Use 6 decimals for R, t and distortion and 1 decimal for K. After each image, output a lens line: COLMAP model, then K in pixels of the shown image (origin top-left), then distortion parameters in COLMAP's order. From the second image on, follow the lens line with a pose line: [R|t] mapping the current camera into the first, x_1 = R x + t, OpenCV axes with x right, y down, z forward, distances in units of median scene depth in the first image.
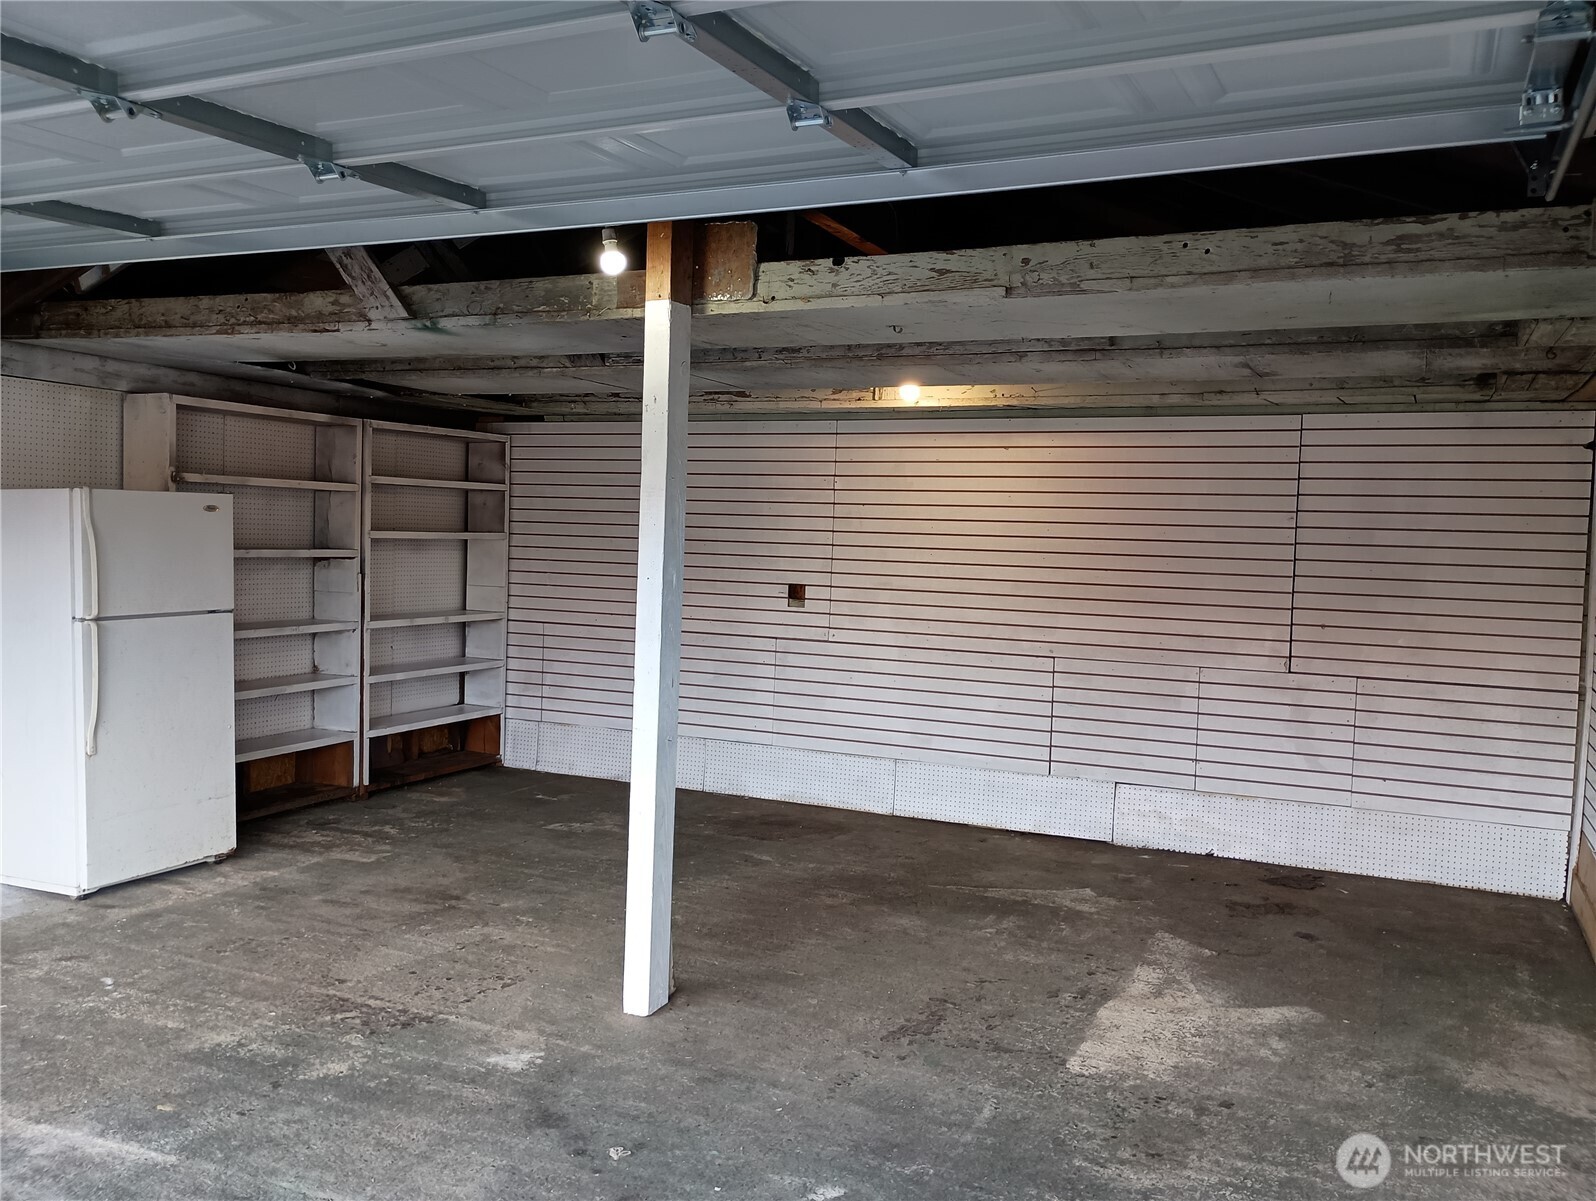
lens RADIAL K [[1332.4, 0, 798.0], [0, 1332.4, 600.5], [0, 0, 1]] dist [0.050104, -0.006274]
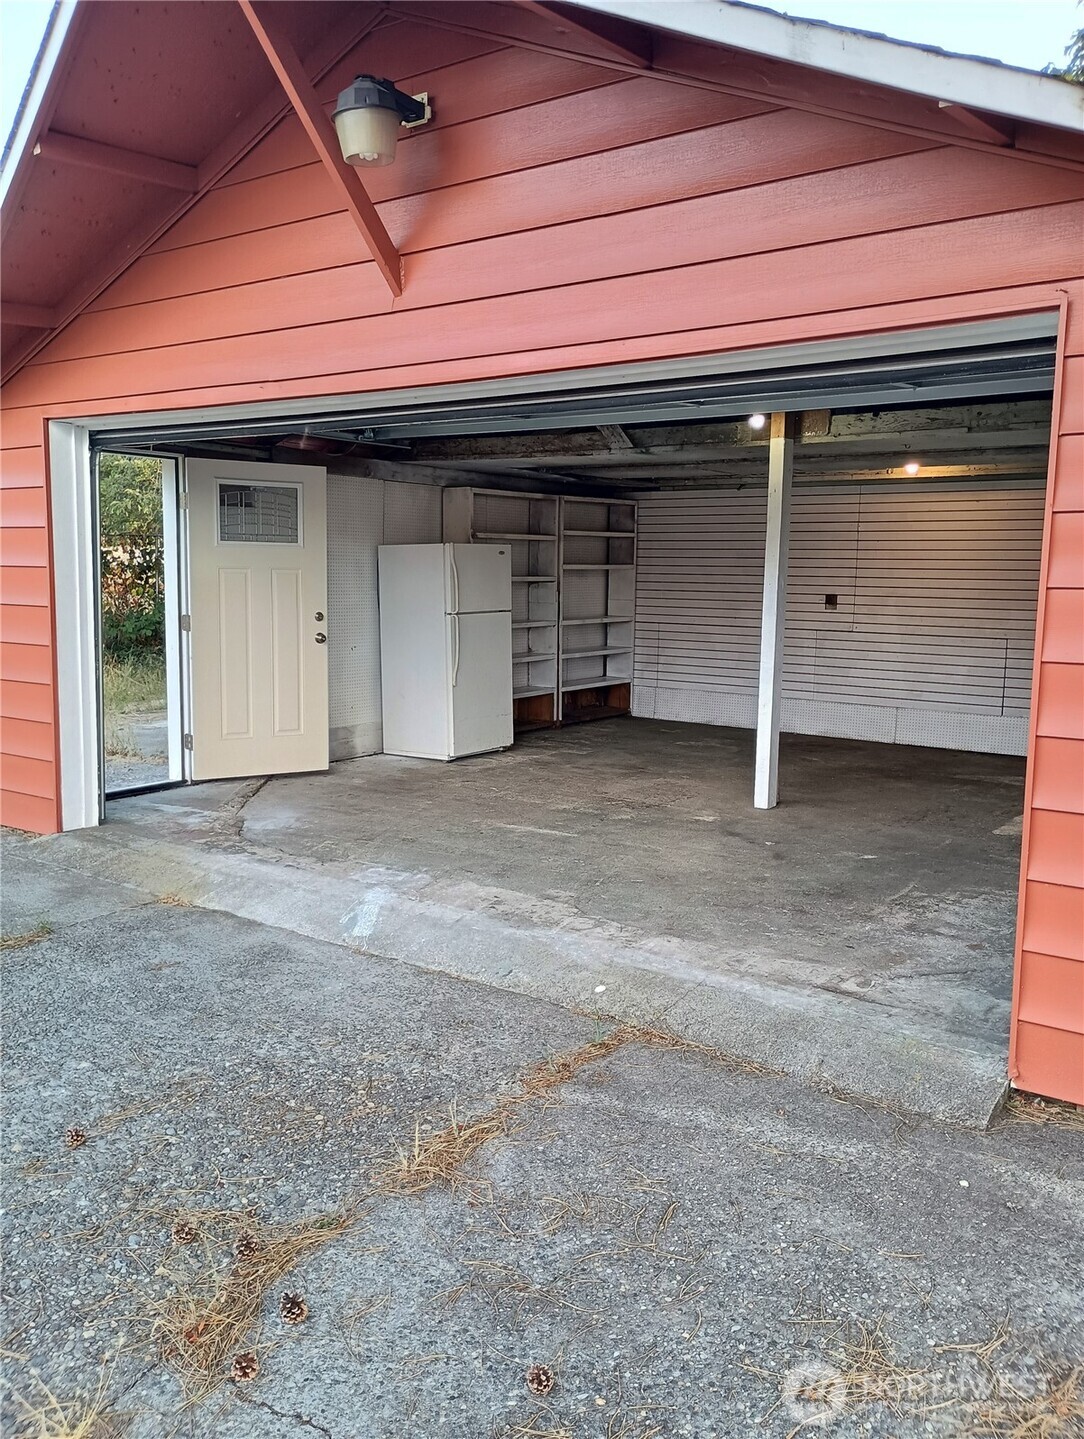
lens RADIAL K [[1201.3, 0, 542.0], [0, 1201.3, 719.5], [0, 0, 1]] dist [0.050104, -0.006274]
pose [[0.978945, 0.009580, -0.203898, -0.044379], [0.005839, 0.997175, 0.074889, 0.026396], [0.204039, -0.074503, 0.976124, -0.448076]]
